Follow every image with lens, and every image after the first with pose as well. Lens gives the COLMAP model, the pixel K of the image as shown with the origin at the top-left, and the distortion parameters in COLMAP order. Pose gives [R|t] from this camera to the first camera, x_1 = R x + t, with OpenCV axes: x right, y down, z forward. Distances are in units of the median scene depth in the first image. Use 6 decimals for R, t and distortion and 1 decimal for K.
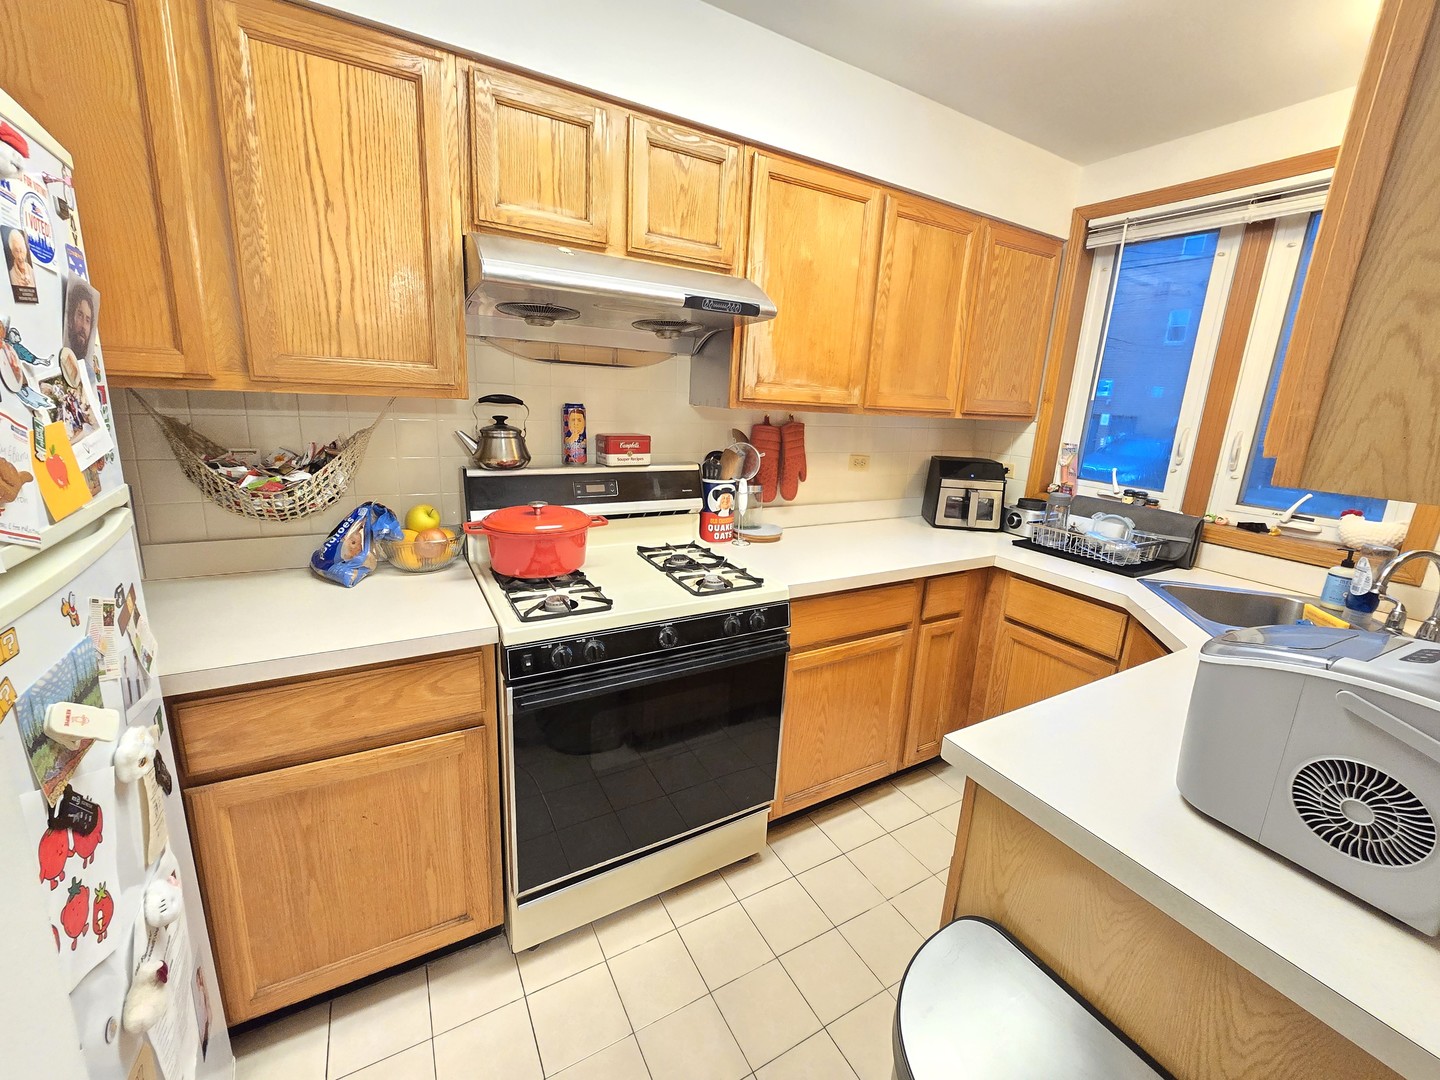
lens RADIAL K [[587.9, 0, 728.0], [0, 587.9, 531.9], [0, 0, 1]] dist [0.001883, 0.000097]
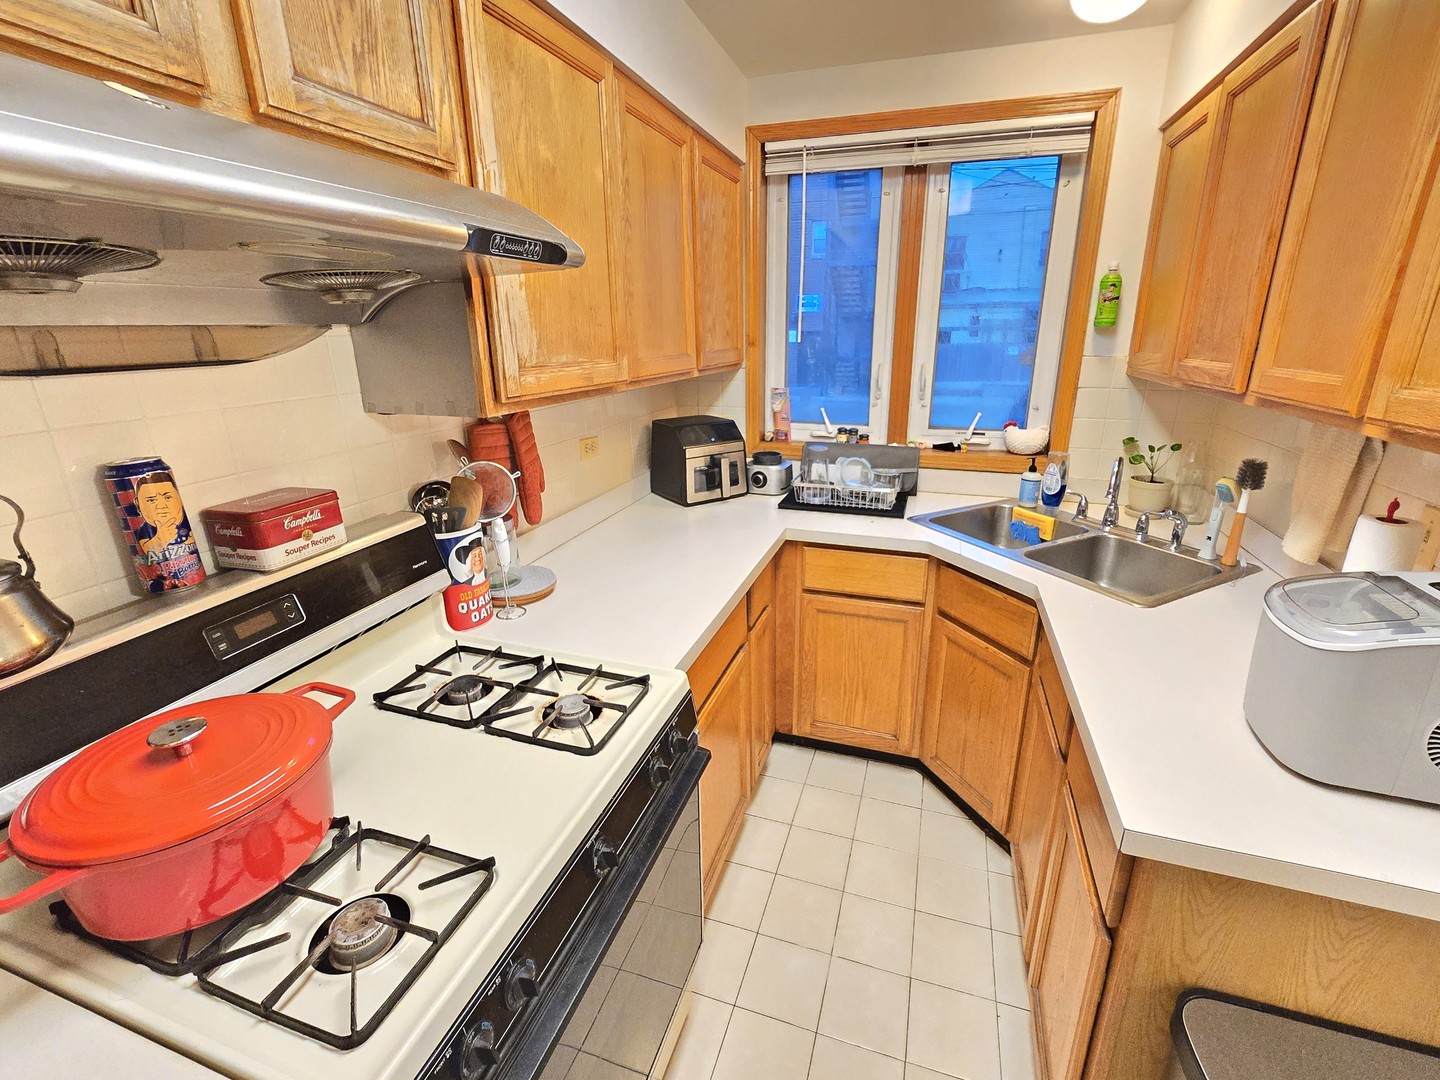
lens RADIAL K [[635.2, 0, 729.6], [0, 635.2, 529.5], [0, 0, 1]] dist [-0.002079, -0.000664]
pose [[0.739373, -0.264345, 0.619233, -0.226610], [0.205386, 0.964419, 0.166469, -0.148005], [-0.641205, 0.004099, 0.767358, 0.331882]]
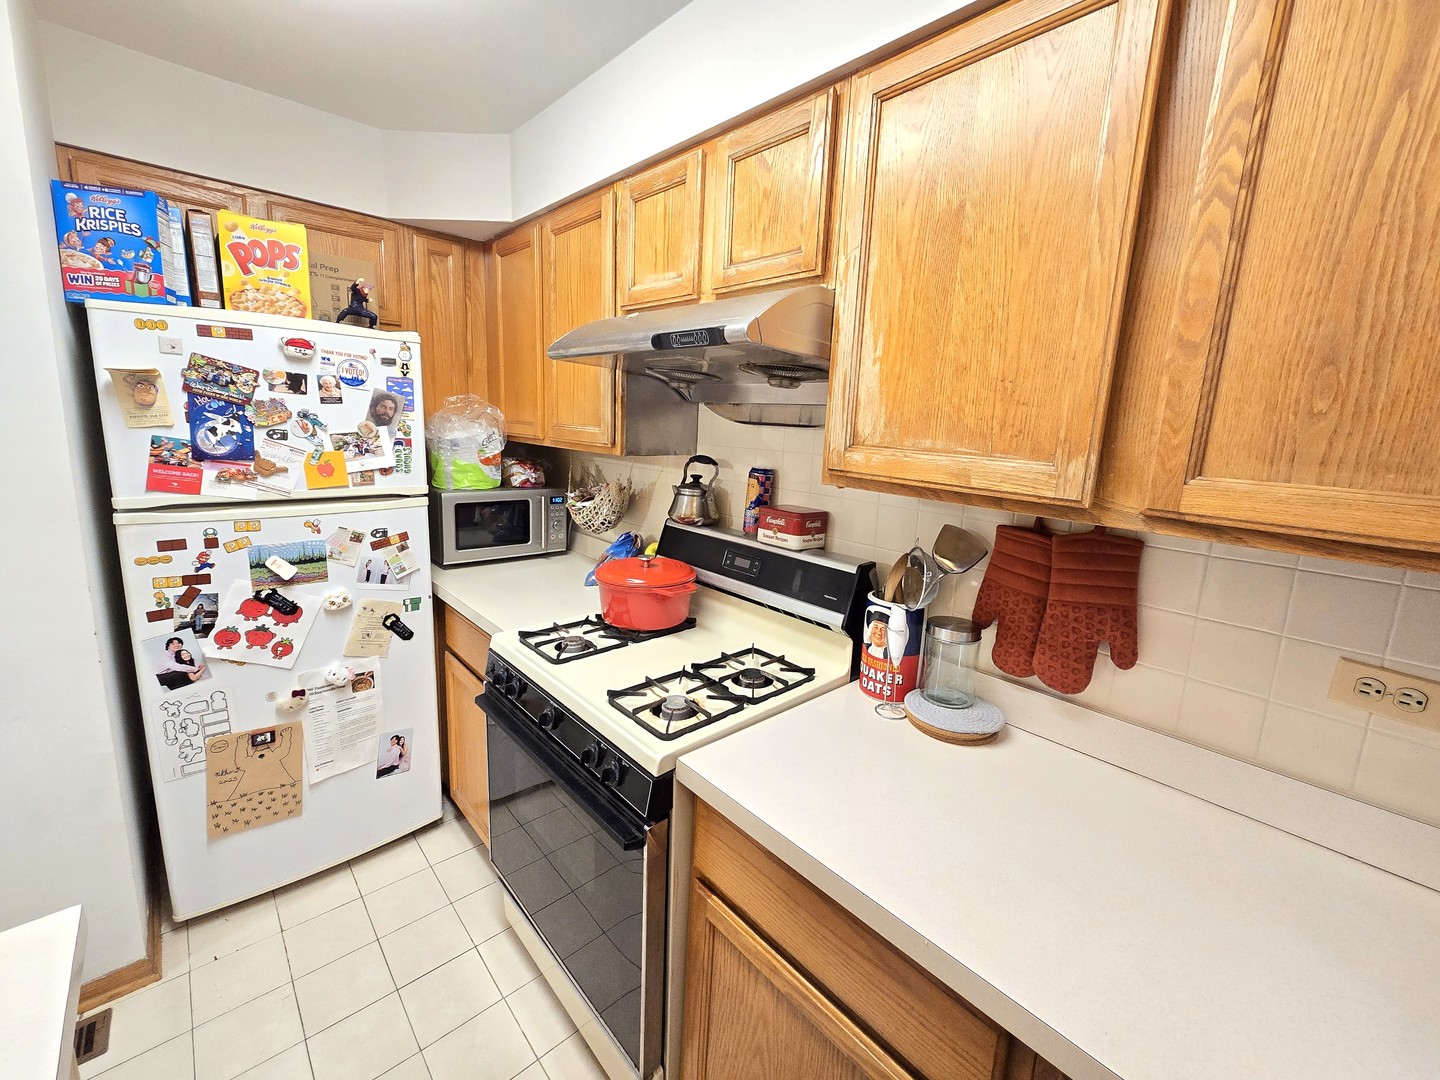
lens RADIAL K [[587.9, 0, 719.0], [0, 587.9, 532.7], [0, 0, 1]] dist [0.001883, 0.000097]
pose [[0.222060, 0.140417, -0.964869, 0.573381], [-0.265033, 0.961009, 0.078860, -0.167489], [0.938321, 0.238210, 0.250617, 0.697426]]
